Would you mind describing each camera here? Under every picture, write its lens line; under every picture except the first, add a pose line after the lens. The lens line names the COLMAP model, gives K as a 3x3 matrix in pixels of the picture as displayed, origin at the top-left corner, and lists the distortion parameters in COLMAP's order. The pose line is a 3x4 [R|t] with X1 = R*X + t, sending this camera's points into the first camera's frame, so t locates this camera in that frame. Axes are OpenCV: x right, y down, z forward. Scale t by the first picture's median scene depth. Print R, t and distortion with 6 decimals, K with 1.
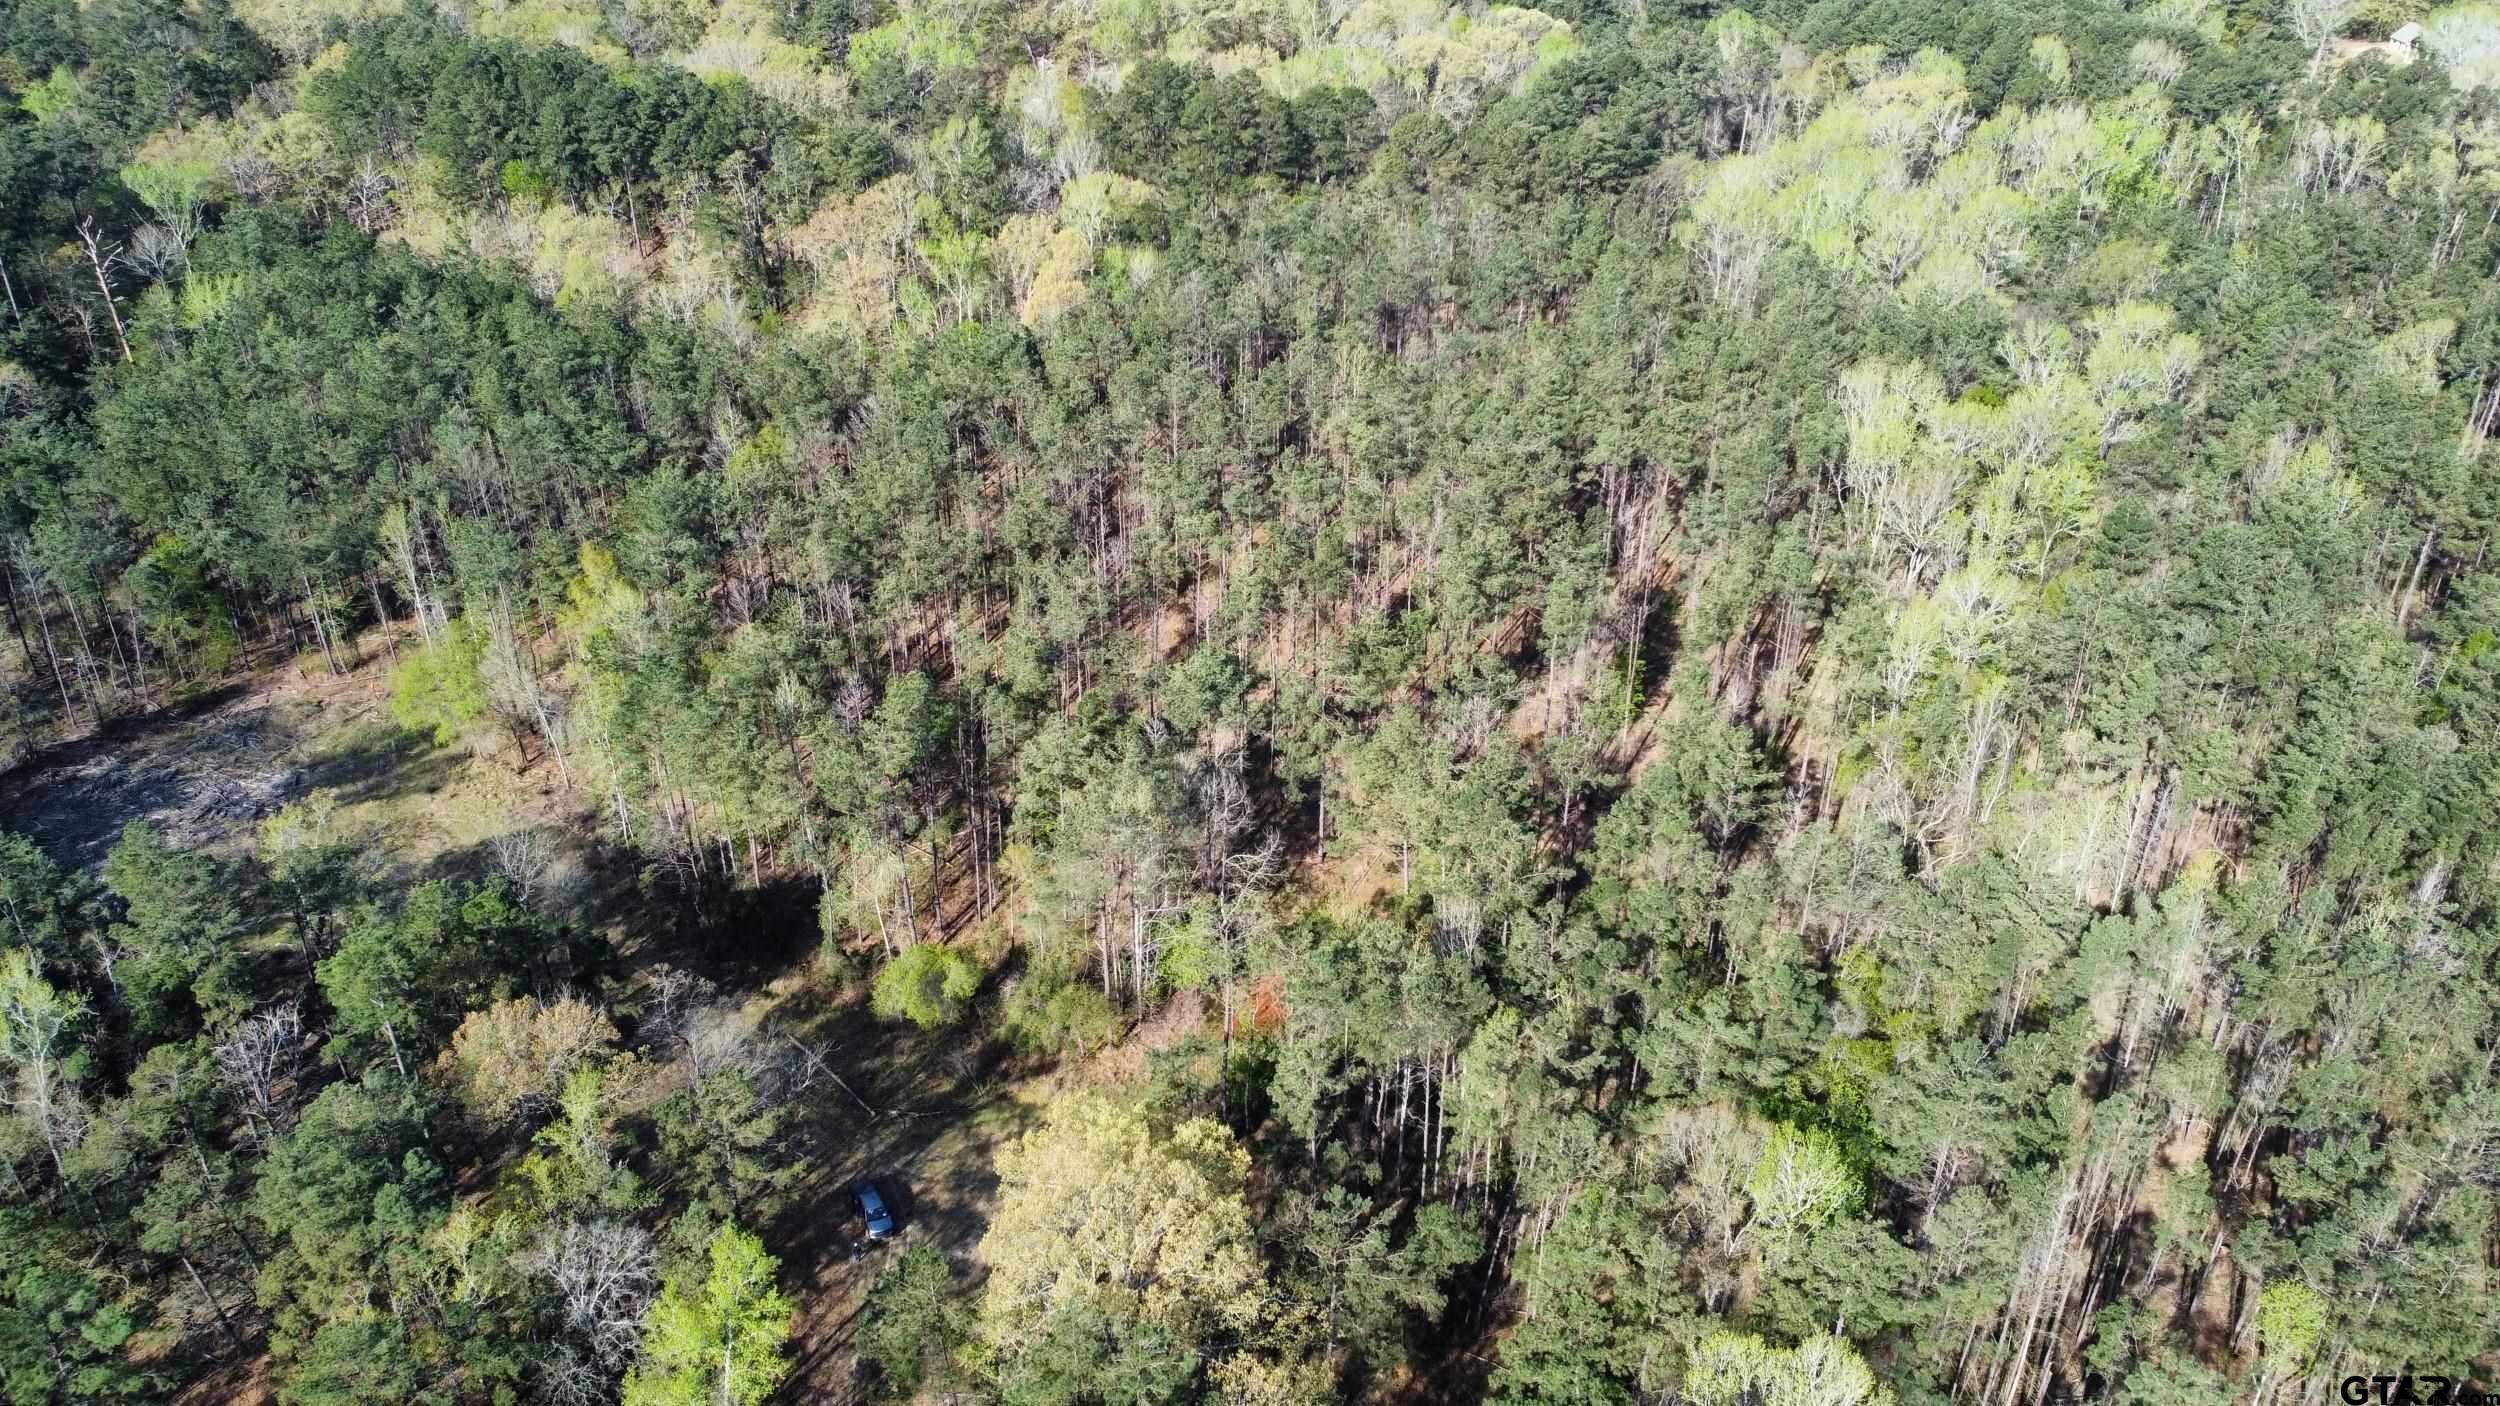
lens RADIAL K [[1956.5, 0, 1250.0], [0, 1956.5, 703.0], [0, 0, 1]] dist [0.007440, -0.000444]
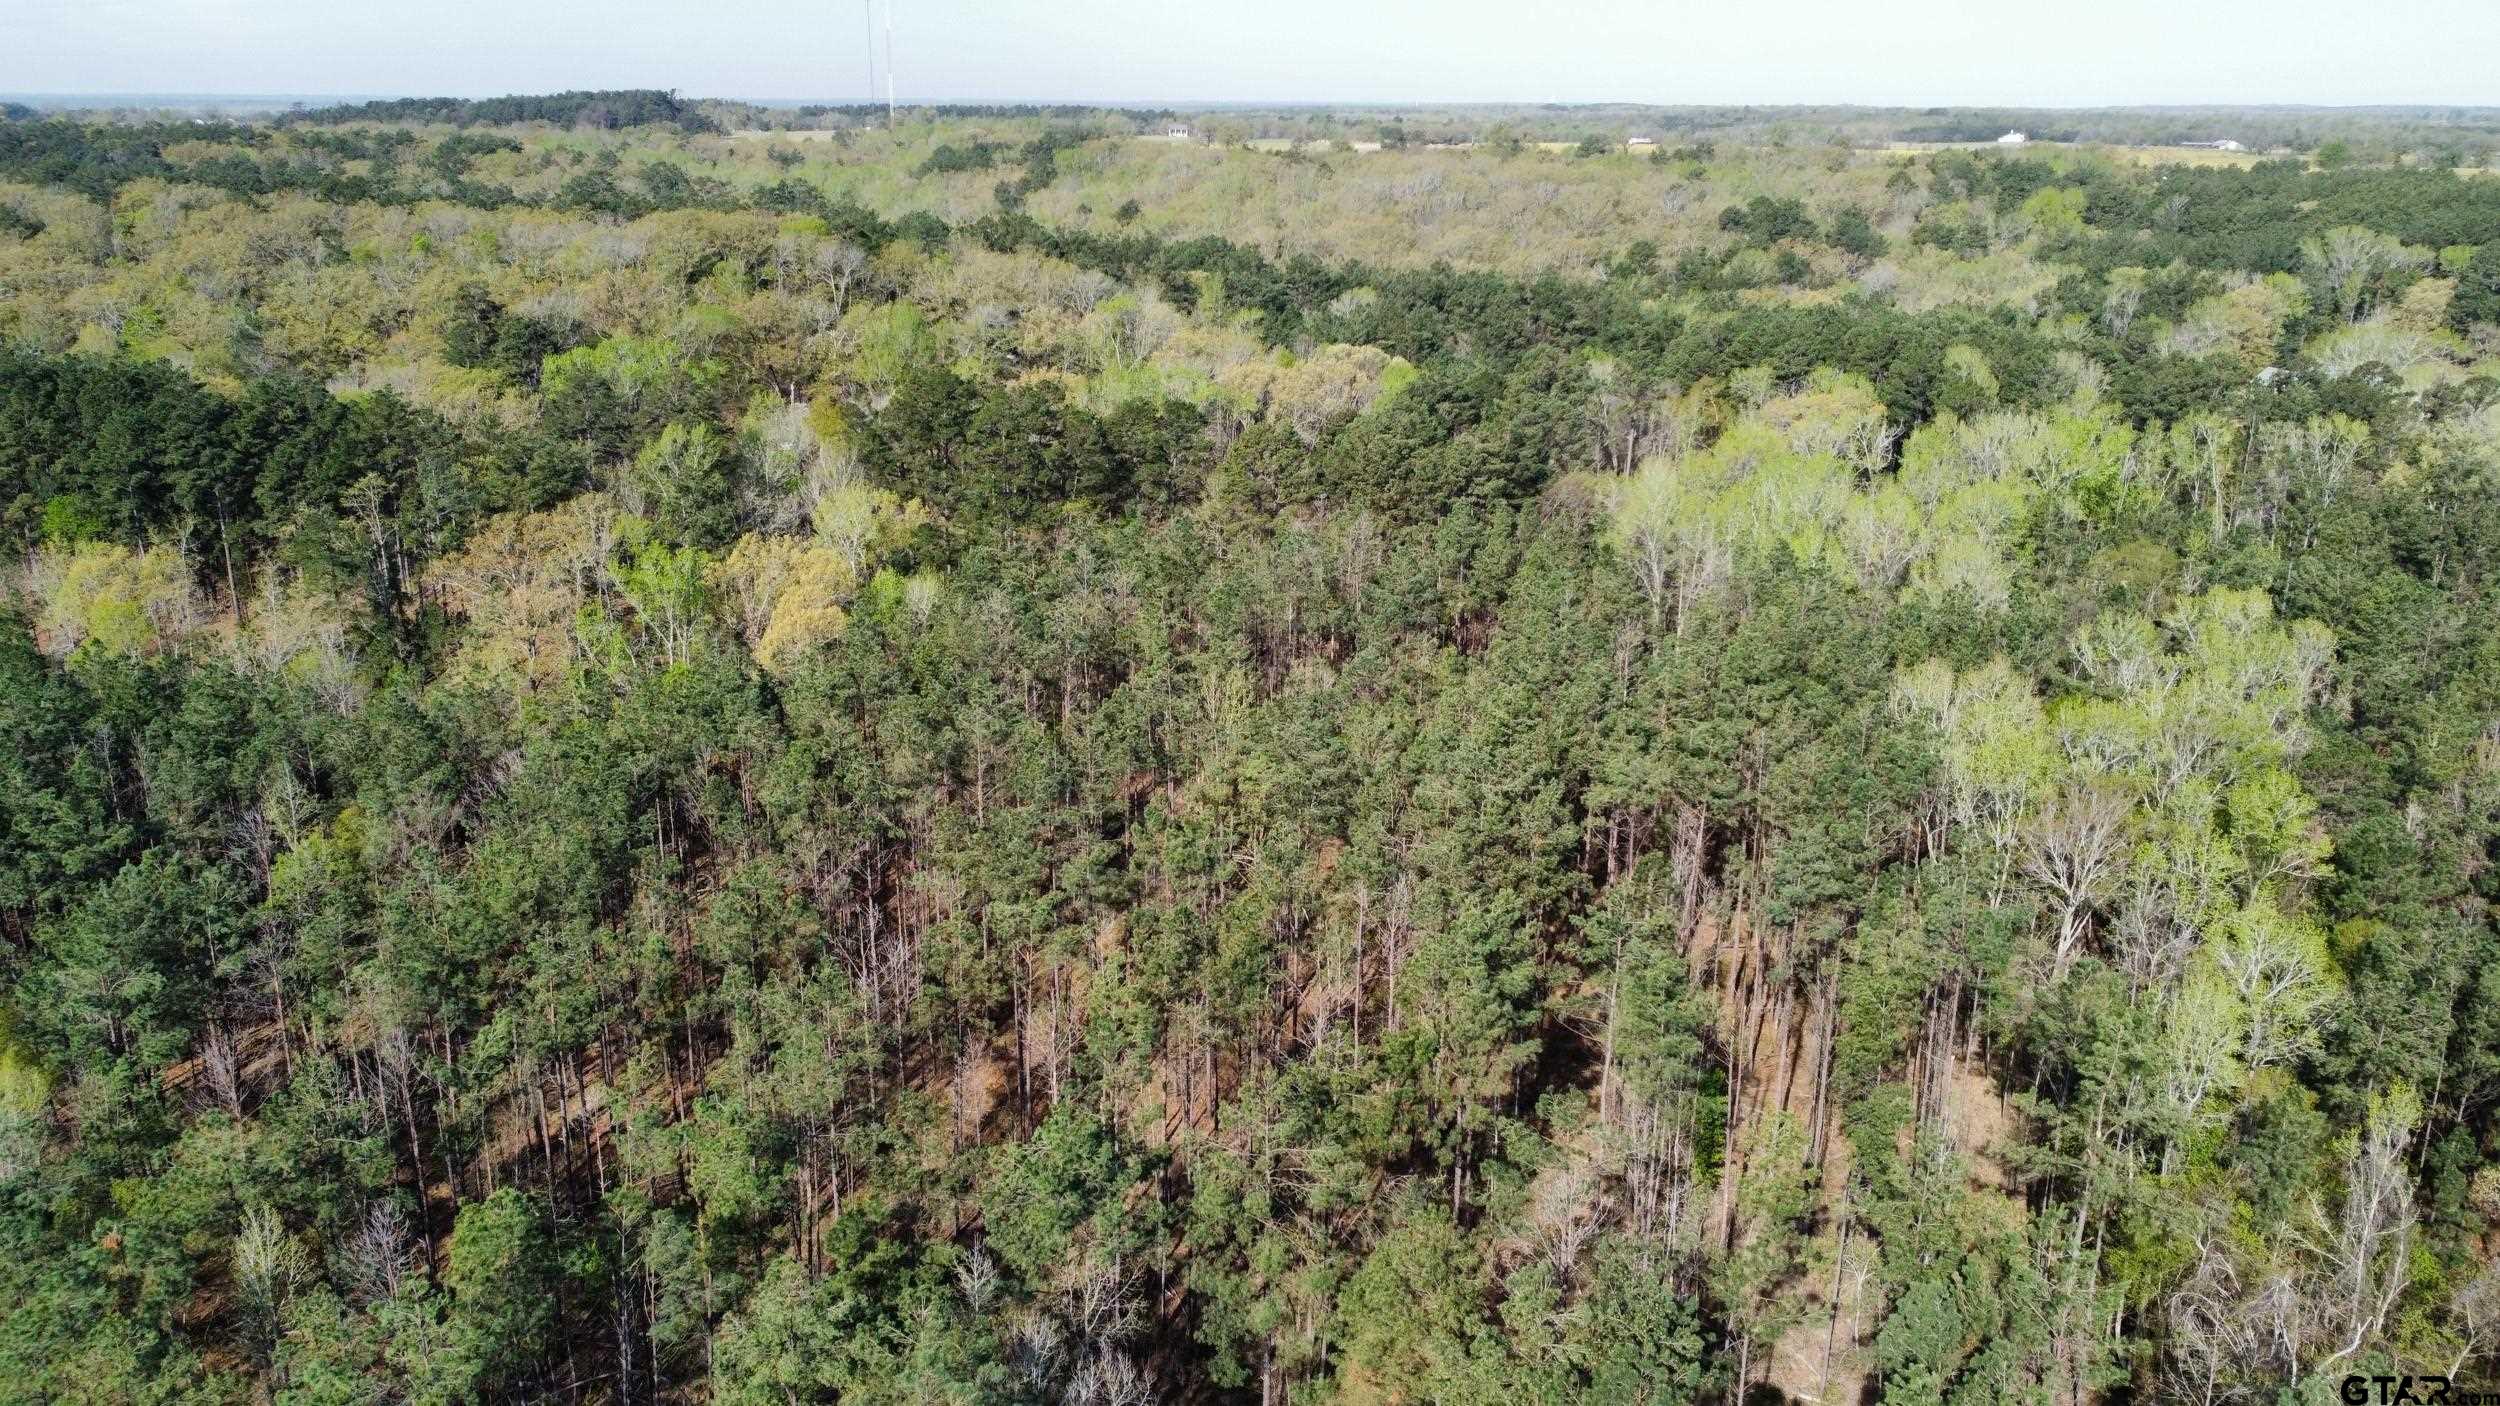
lens RADIAL K [[1956.5, 0, 1250.0], [0, 1956.5, 703.0], [0, 0, 1]] dist [0.007440, -0.000444]
pose [[0.992662, -0.033438, 0.116205, -0.021349], [0.059030, 0.972718, -0.224355, -0.009578], [-0.105533, 0.229568, 0.967554, 0.305384]]
